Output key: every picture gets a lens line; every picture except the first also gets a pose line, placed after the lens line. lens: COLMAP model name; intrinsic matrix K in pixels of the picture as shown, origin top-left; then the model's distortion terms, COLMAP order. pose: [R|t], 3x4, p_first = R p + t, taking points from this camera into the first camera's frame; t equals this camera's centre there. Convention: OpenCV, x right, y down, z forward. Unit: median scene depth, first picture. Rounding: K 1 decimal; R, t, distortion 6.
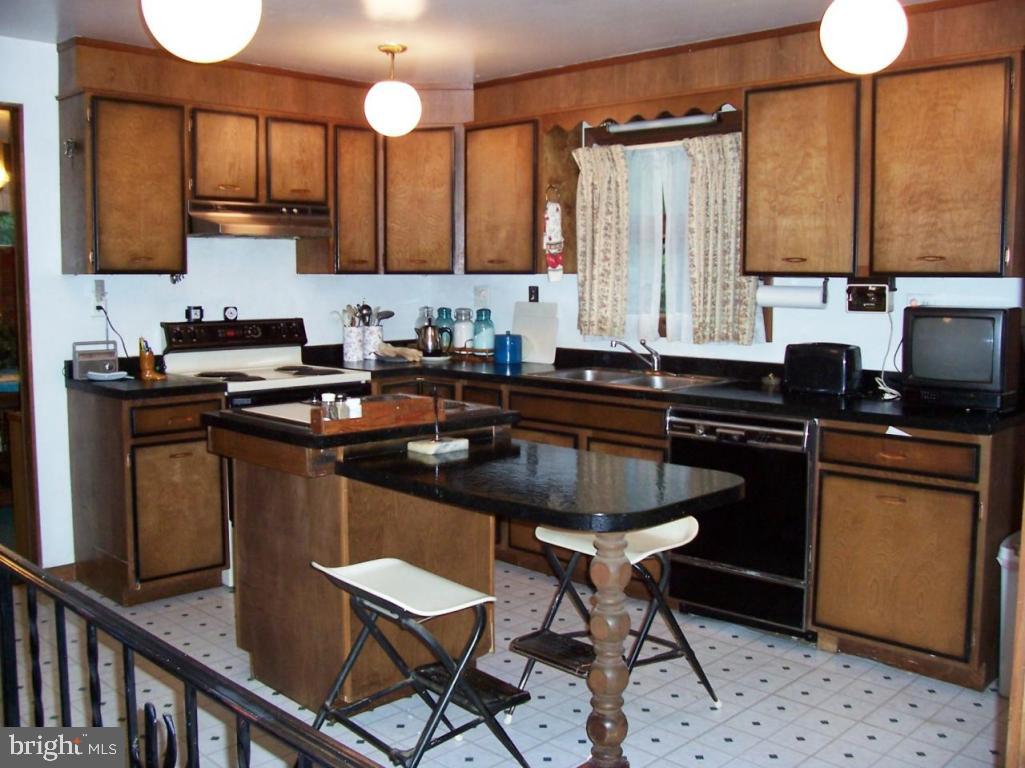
lens RADIAL K [[1014.7, 0, 506.8], [0, 1014.7, 373.1], [0, 0, 1]] dist [-0.114422, 0.000000]
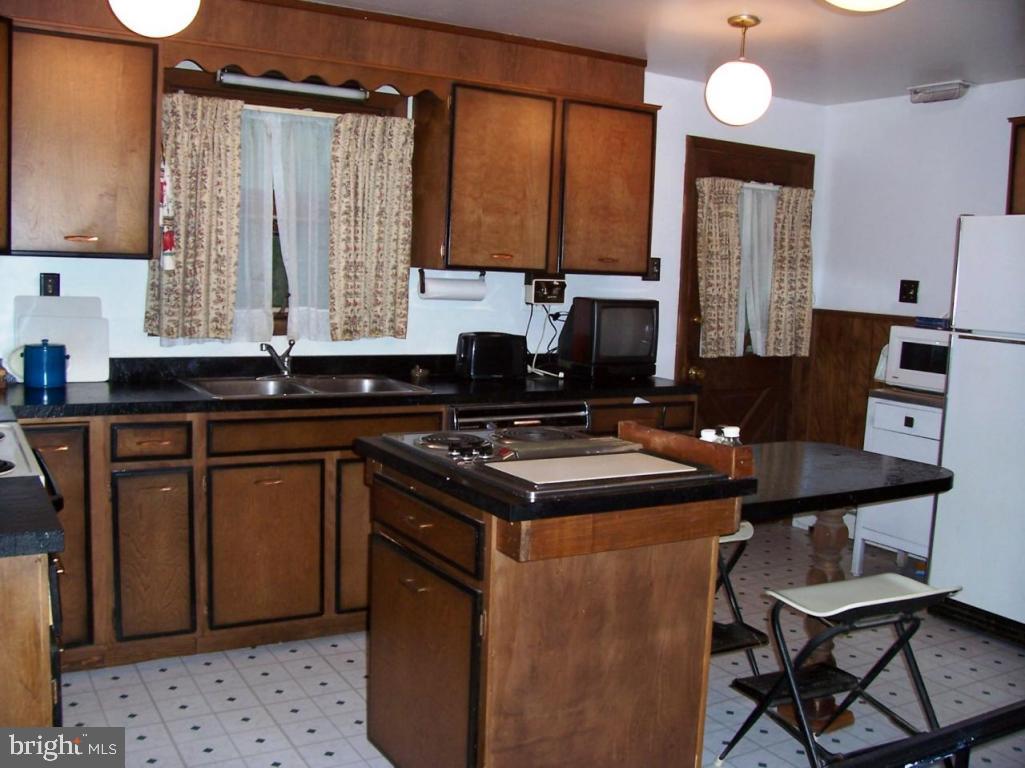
lens RADIAL K [[1014.7, 0, 503.3], [0, 1014.7, 382.7], [0, 0, 1]] dist [-0.114422, 0.000000]
pose [[0.263402, -0.100399, 0.959448, -0.702166], [0.054894, 0.994518, 0.088998, -0.069270], [-0.963123, 0.029225, 0.267469, 0.663936]]
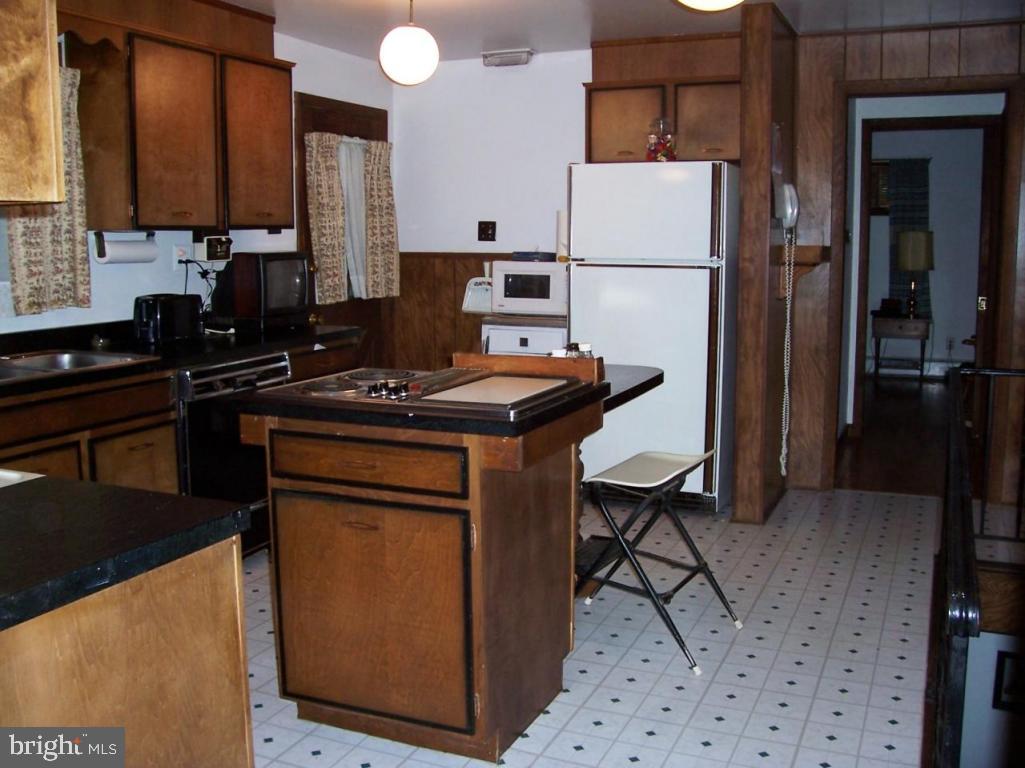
lens RADIAL K [[1014.7, 0, 507.4], [0, 1014.7, 387.8], [0, 0, 1]] dist [-0.114422, 0.000000]
pose [[-0.344491, -0.143197, 0.927804, -0.753992], [0.091502, 0.978471, 0.184991, -0.090084], [-0.934320, 0.148624, -0.323972, 0.971349]]
